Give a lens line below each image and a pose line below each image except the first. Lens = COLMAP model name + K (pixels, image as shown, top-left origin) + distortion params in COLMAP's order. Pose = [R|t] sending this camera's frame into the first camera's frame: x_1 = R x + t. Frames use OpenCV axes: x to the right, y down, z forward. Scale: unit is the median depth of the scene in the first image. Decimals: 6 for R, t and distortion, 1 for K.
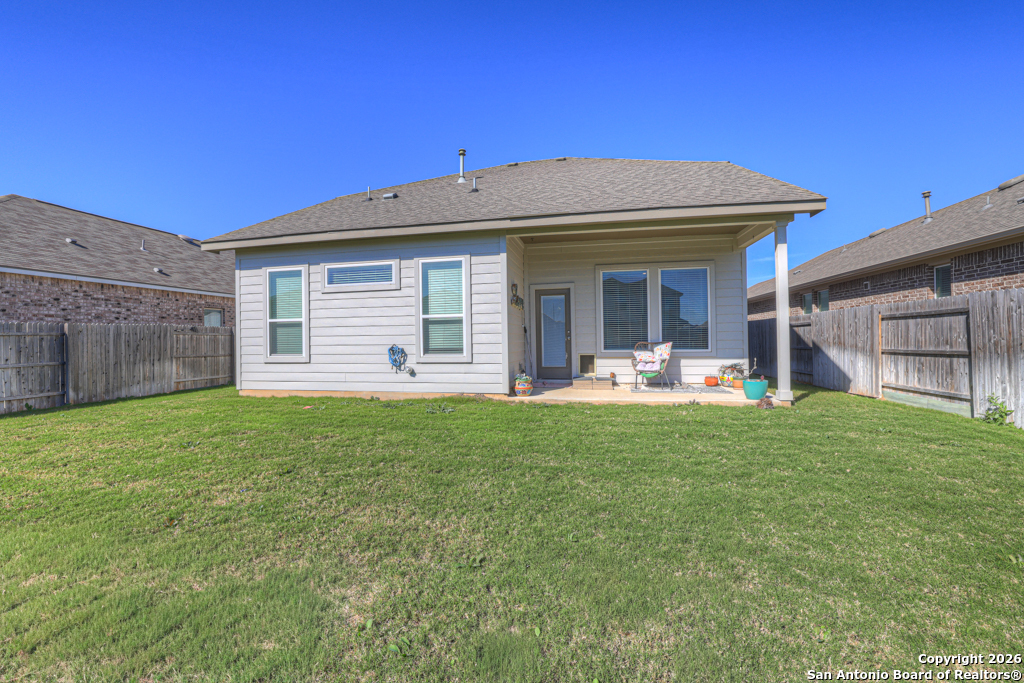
lens RADIAL K [[451.4, 0, 506.0], [0, 451.4, 341.9], [0, 0, 1]] dist [-0.005995, 0.001360]
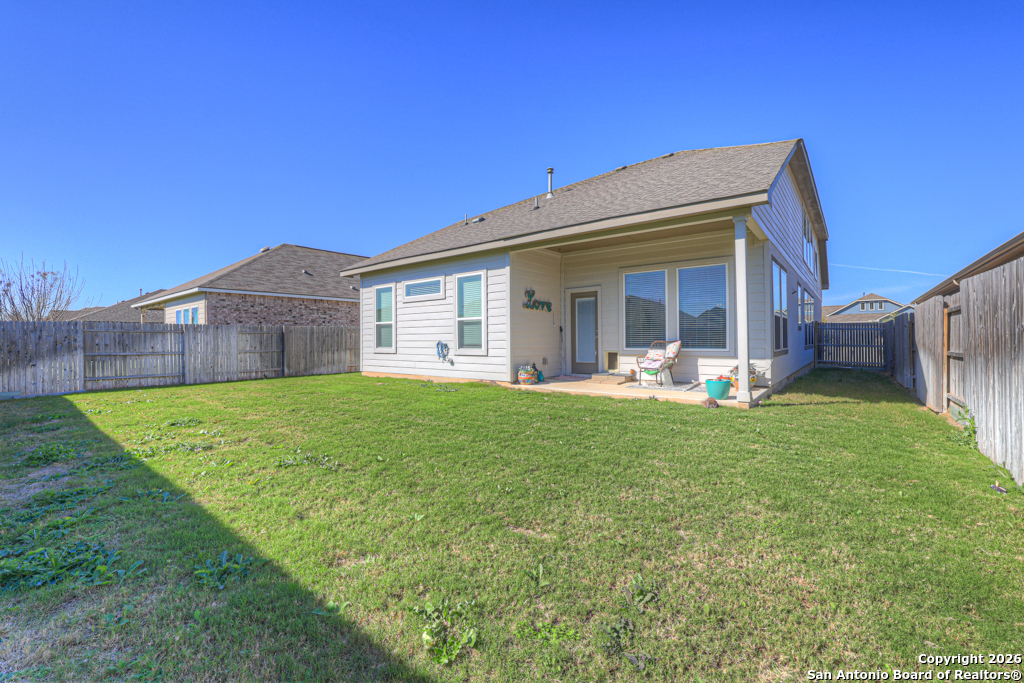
lens RADIAL K [[451.4, 0, 504.8], [0, 451.4, 344.1], [0, 0, 1]] dist [-0.005995, 0.001360]
pose [[0.888768, 0.012580, -0.458185, 0.490503], [-0.008669, 0.999906, 0.010636, -0.000082], [0.458276, -0.005481, 0.888793, -0.078514]]
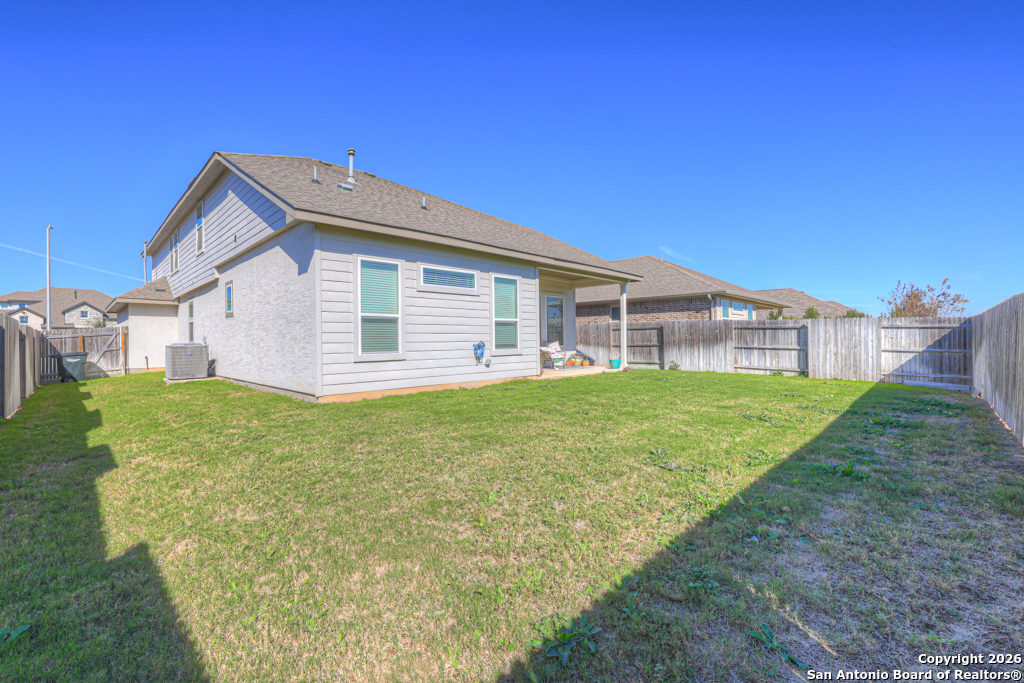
lens RADIAL K [[451.4, 0, 508.7], [0, 451.4, 331.4], [0, 0, 1]] dist [-0.005995, 0.001360]
pose [[0.527050, 0.023148, 0.849519, -1.149530], [0.006760, 0.999483, -0.031428, 0.016876], [-0.849808, 0.022307, 0.526621, 0.282949]]
